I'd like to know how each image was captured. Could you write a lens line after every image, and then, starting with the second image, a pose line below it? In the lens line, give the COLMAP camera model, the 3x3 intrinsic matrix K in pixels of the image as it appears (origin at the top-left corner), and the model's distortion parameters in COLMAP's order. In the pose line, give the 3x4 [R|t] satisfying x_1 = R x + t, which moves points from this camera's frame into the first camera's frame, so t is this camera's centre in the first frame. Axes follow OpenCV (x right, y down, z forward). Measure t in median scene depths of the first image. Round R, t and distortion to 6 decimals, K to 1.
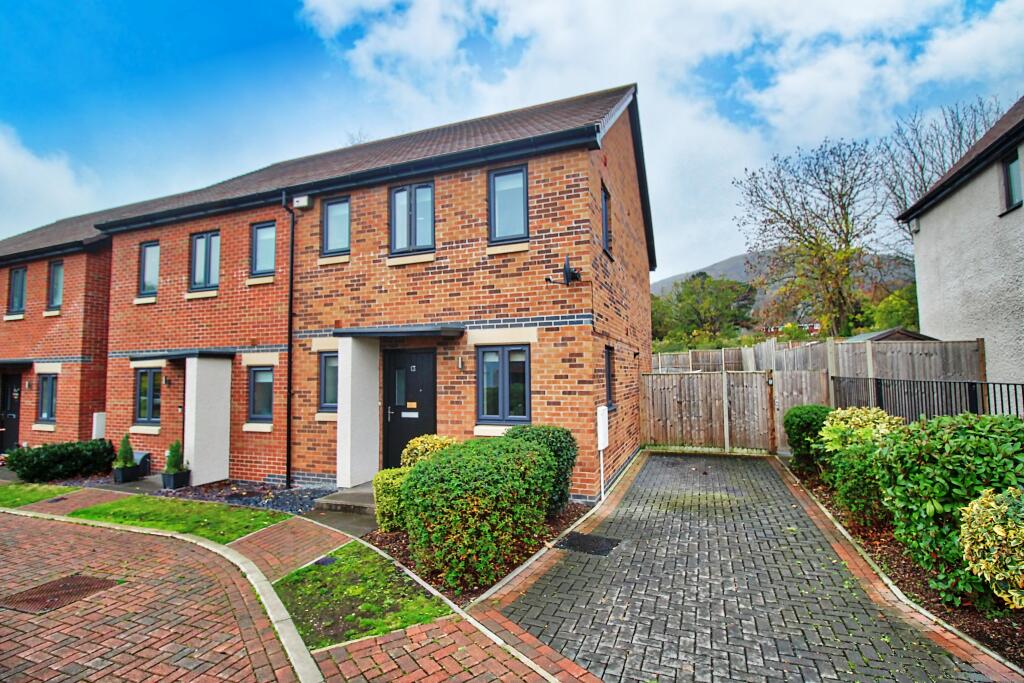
lens RADIAL K [[503.3, 0, 512.0], [0, 503.3, 341.5], [0, 0, 1]] dist [-0.000582, -0.014147]
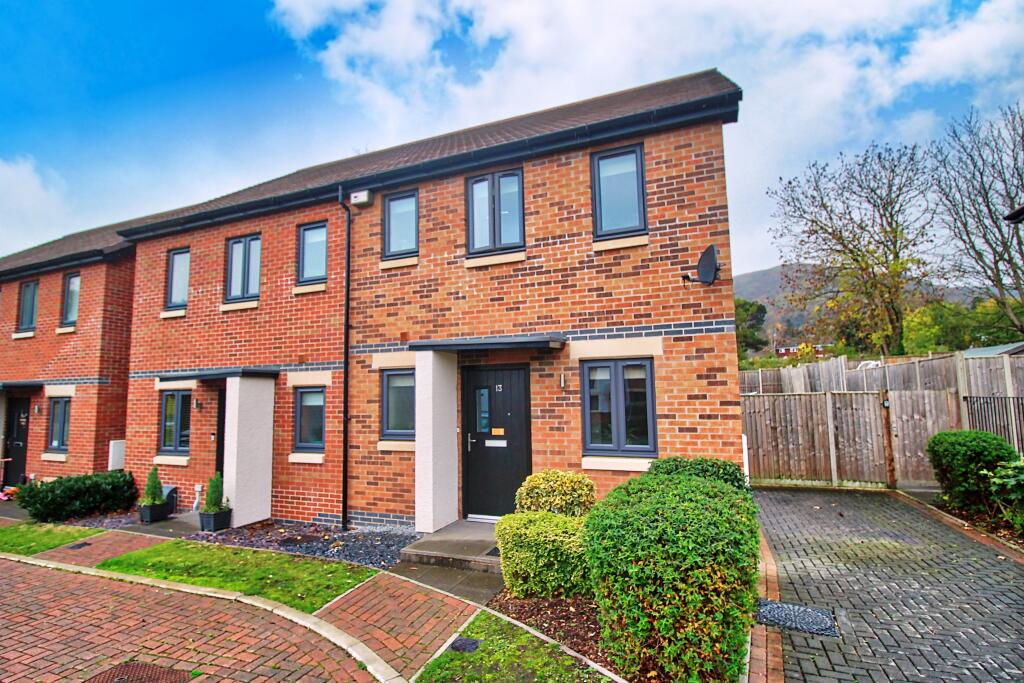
lens RADIAL K [[512.7, 0, 486.3], [0, 512.7, 346.1], [0, 0, 1]] dist [0.000546, -0.014398]
pose [[0.999581, -0.005609, -0.028413, -0.178850], [0.004543, 0.999289, -0.037435, 0.014318], [0.028603, 0.037290, 0.998895, 0.129918]]
